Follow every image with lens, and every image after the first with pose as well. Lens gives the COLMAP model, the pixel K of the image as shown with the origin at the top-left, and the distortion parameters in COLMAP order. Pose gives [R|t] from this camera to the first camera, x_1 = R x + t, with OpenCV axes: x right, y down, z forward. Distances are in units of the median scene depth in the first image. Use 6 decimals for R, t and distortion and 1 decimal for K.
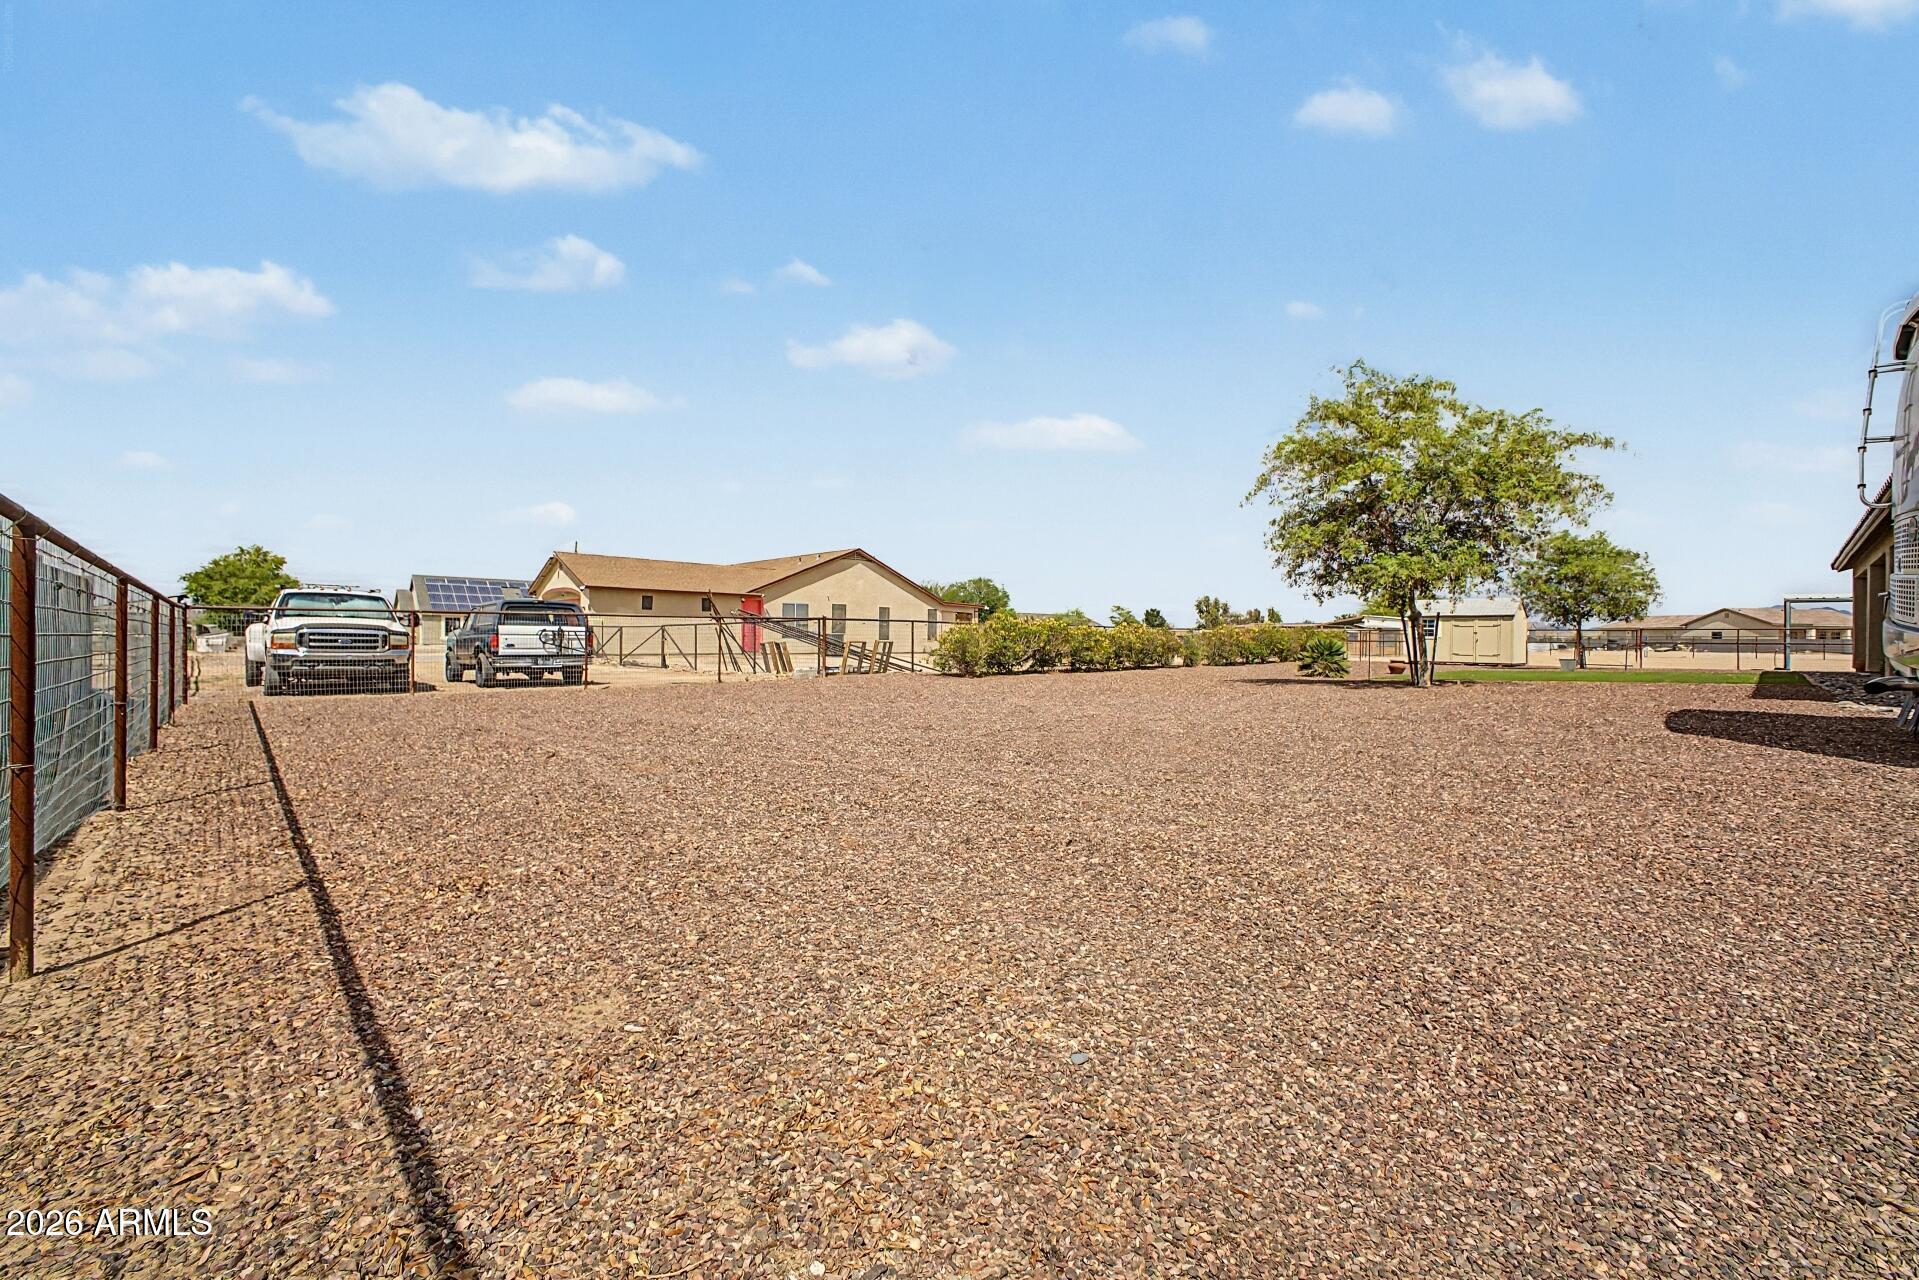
lens RADIAL K [[811.4, 0, 962.9], [0, 811.4, 646.5], [0, 0, 1]] dist [0.001259, 0.000054]
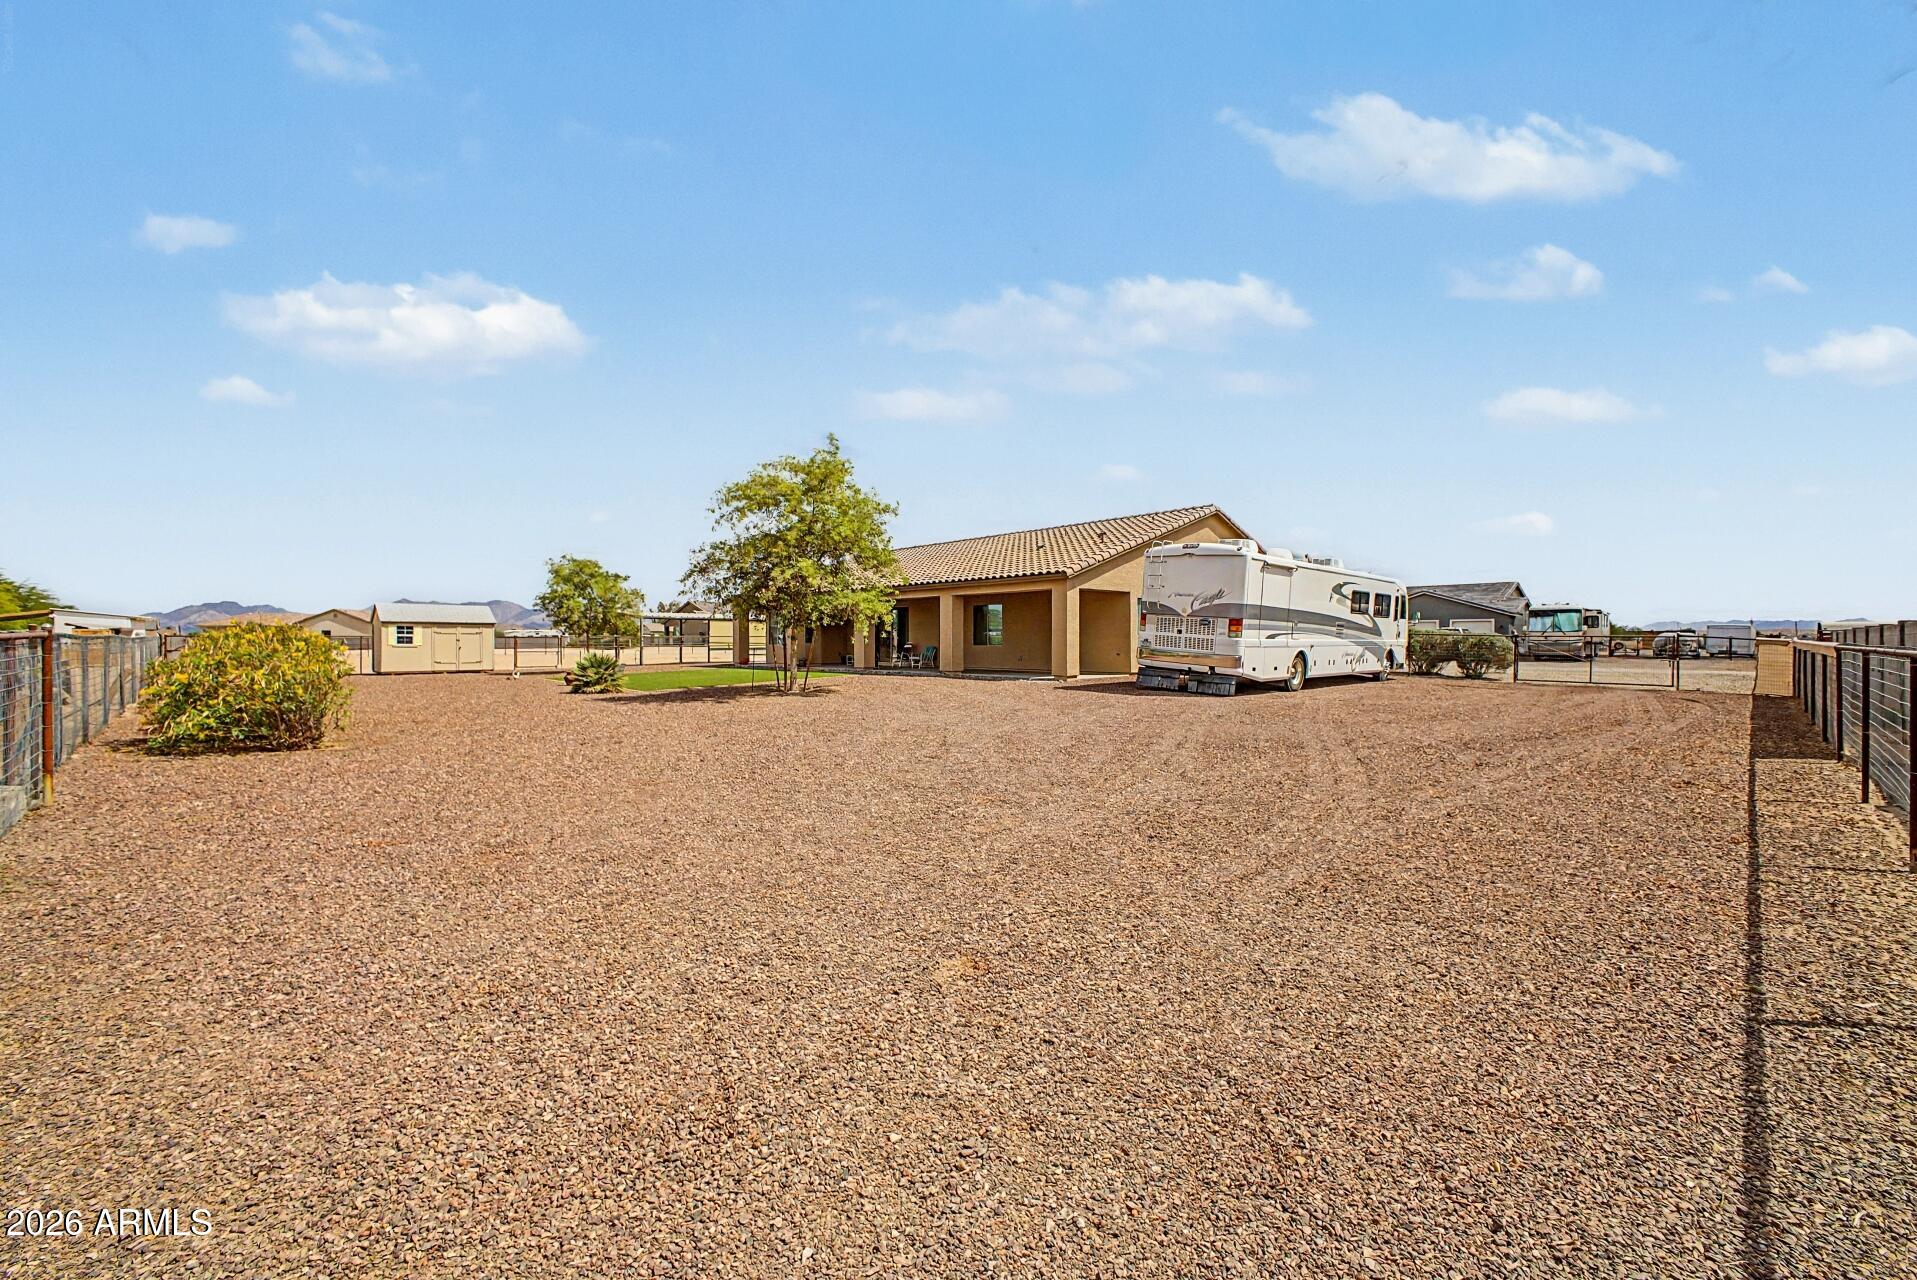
lens RADIAL K [[810.6, 0, 959.3], [0, 810.6, 639.6], [0, 0, 1]] dist [0.001259, 0.000054]
pose [[0.999954, -0.008962, 0.003304, -1.215225], [0.008952, 0.999956, 0.002865, -0.030145], [-0.003330, -0.002836, 0.999990, 0.003450]]
